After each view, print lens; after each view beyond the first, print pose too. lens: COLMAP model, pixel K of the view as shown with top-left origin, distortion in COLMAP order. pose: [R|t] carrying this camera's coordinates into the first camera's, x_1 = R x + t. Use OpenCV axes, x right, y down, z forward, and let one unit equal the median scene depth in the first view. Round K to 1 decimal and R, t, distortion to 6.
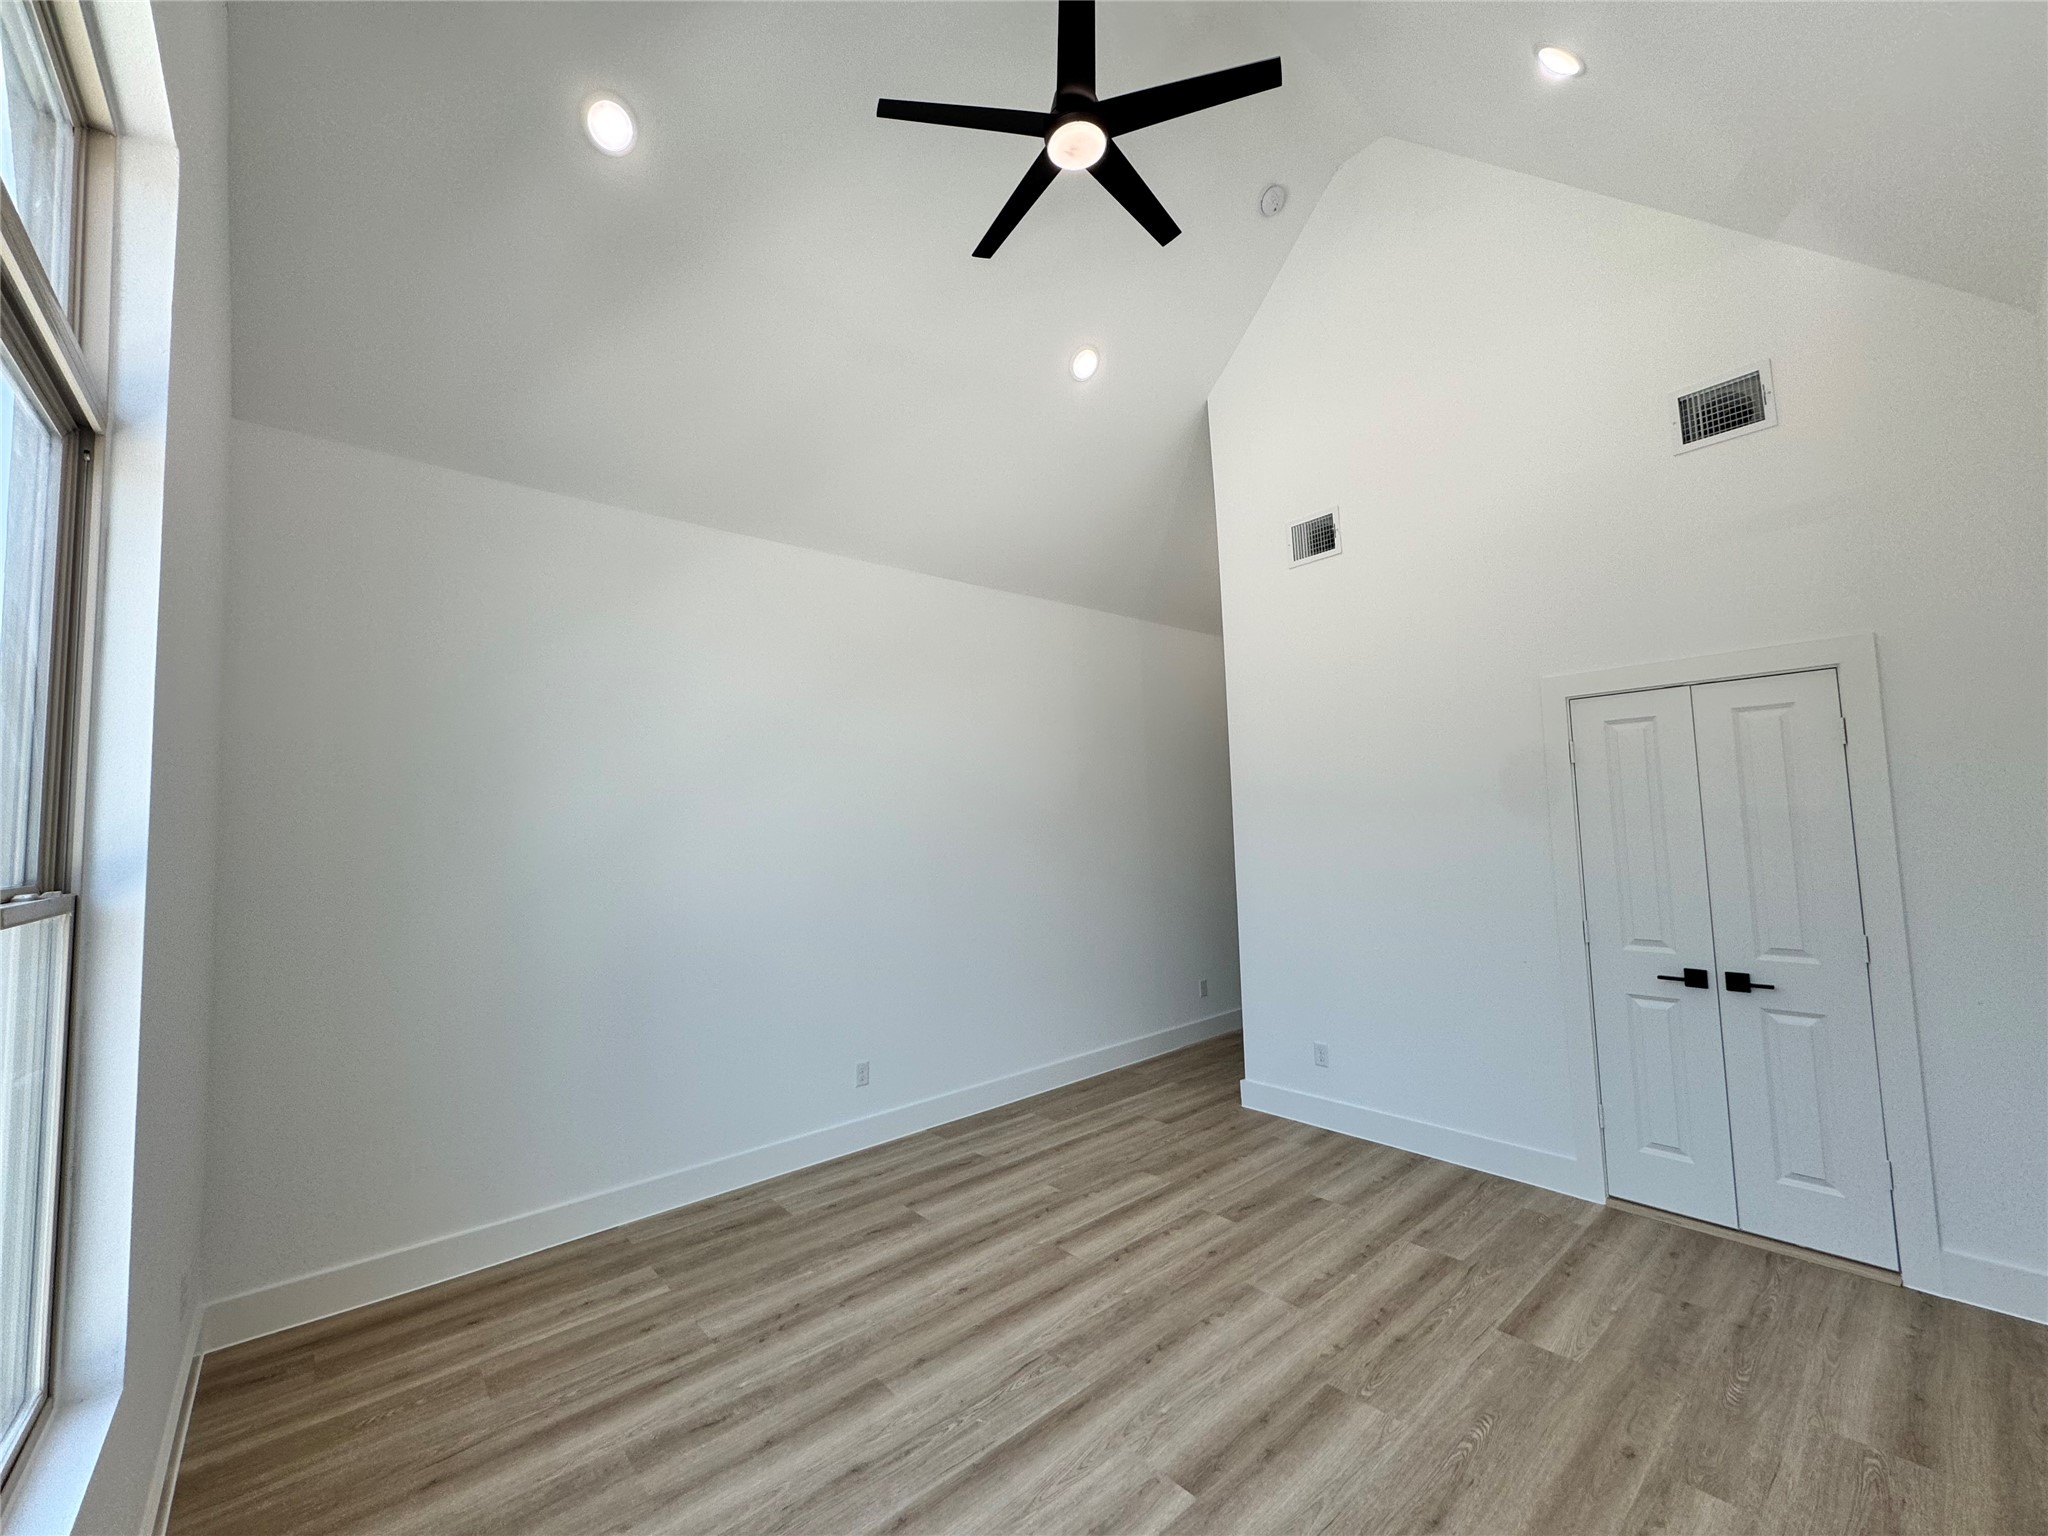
lens RADIAL K [[816.0, 0, 1025.7], [0, 816.0, 769.4], [0, 0, 1]] dist [-0.003599, -0.000353]
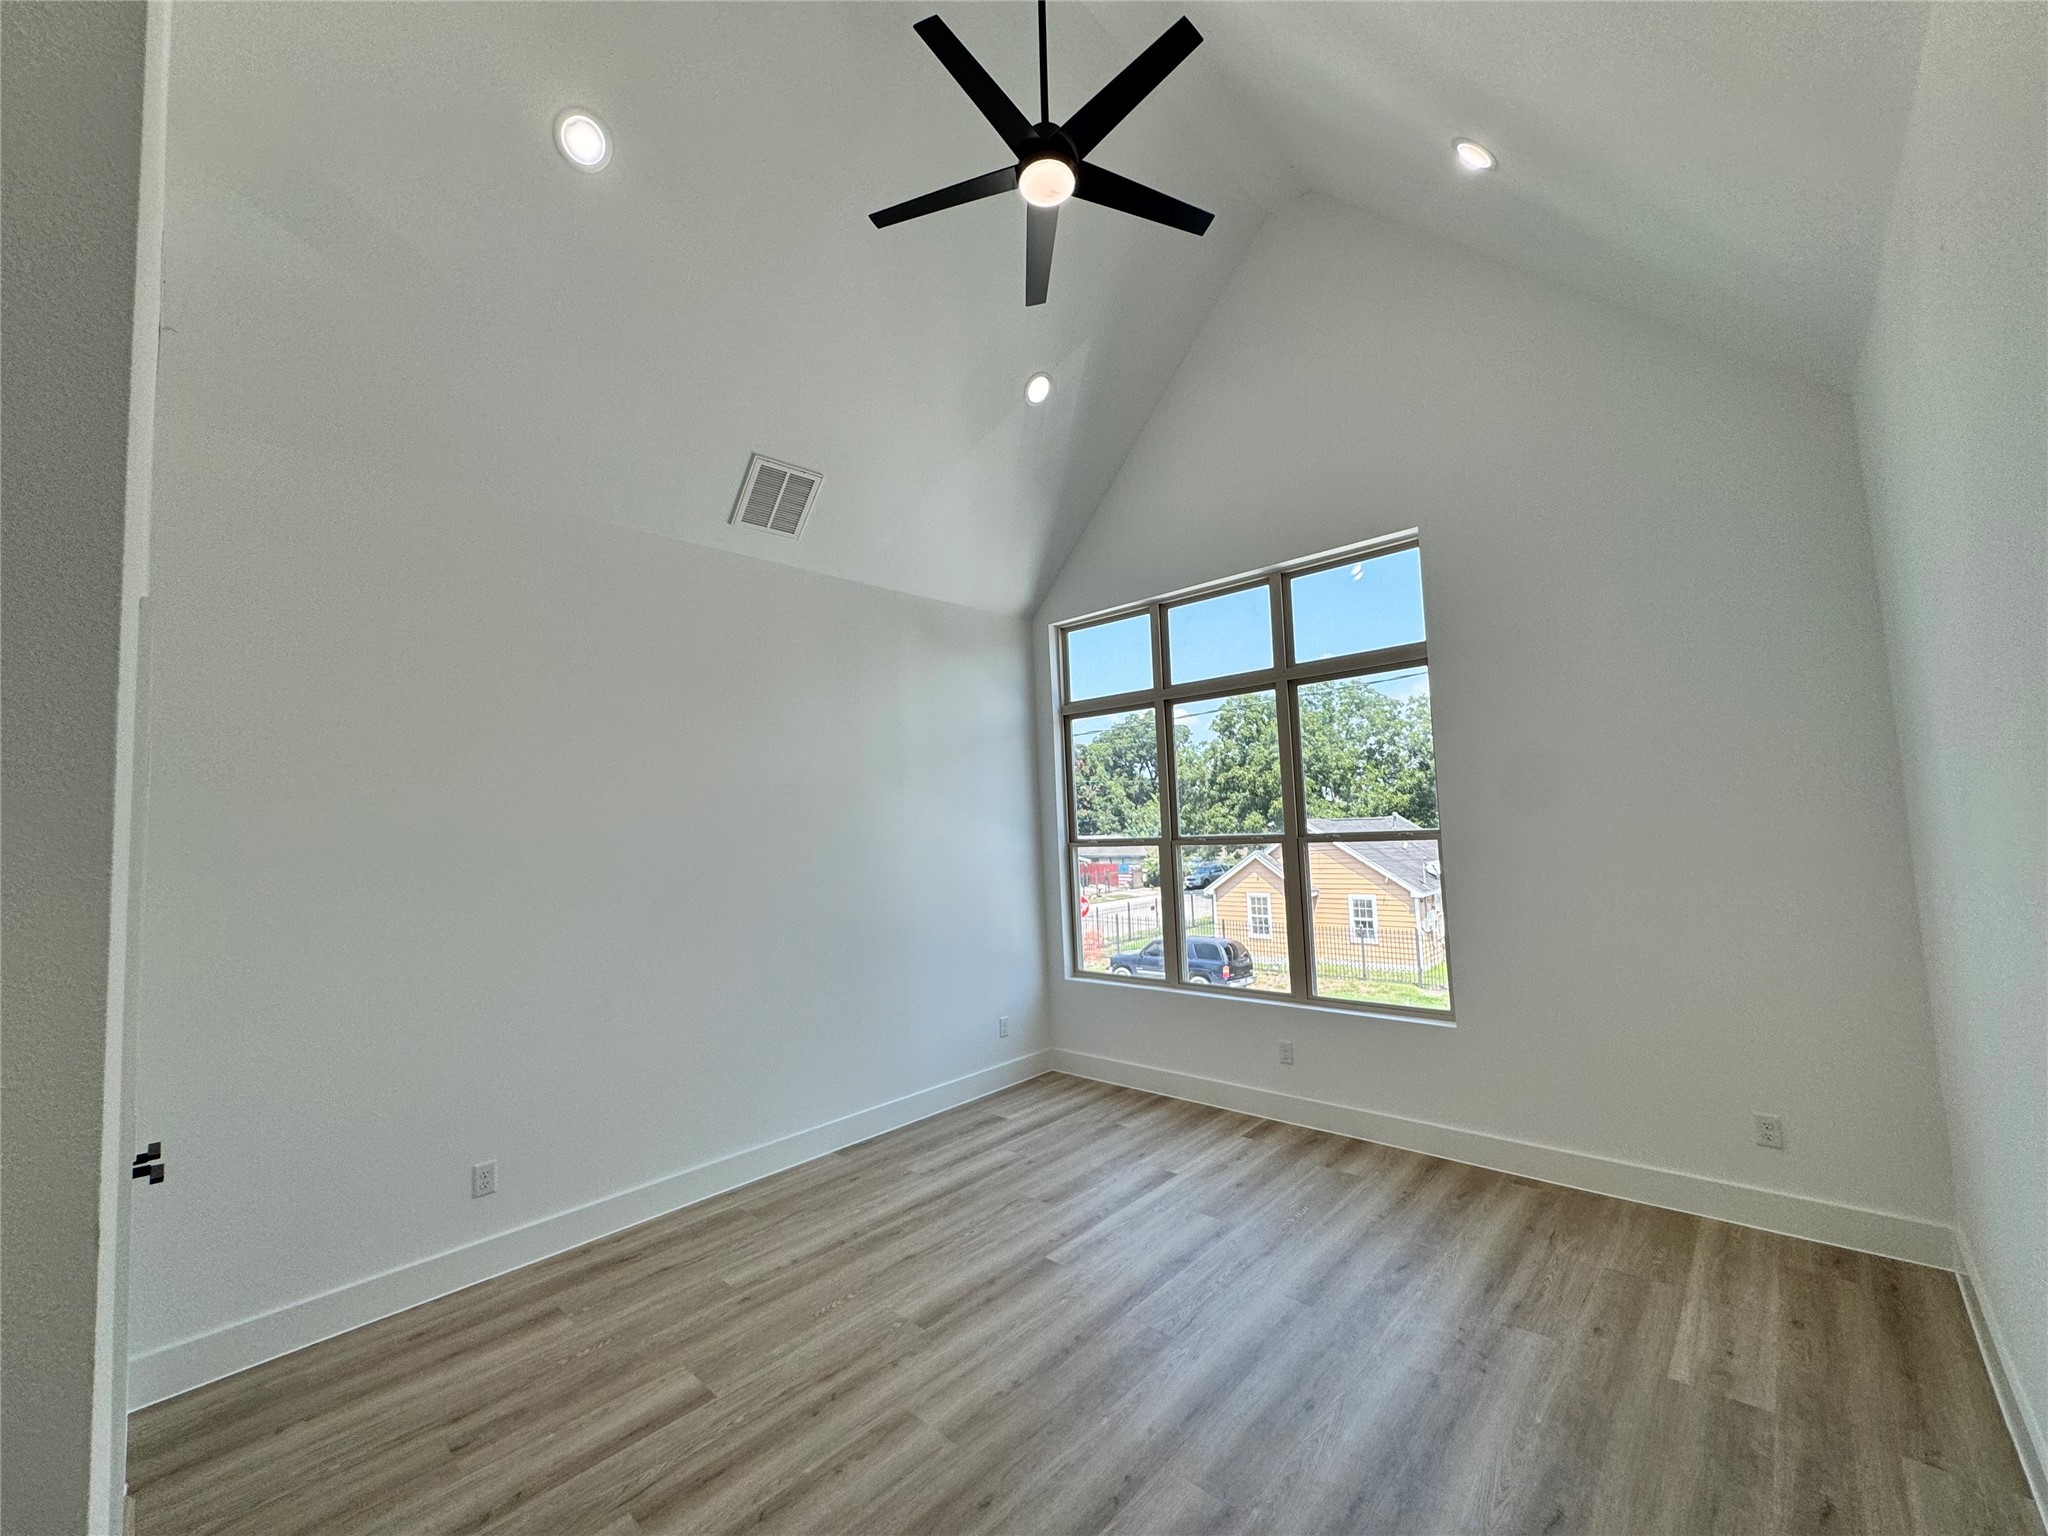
lens RADIAL K [[816.0, 0, 1025.7], [0, 816.0, 769.4], [0, 0, 1]] dist [-0.003599, -0.000353]
pose [[-0.991645, 0.064801, -0.111541, 0.281564], [0.080265, 0.986856, -0.140257, 0.126748], [0.100986, -0.148038, -0.983812, 2.104085]]
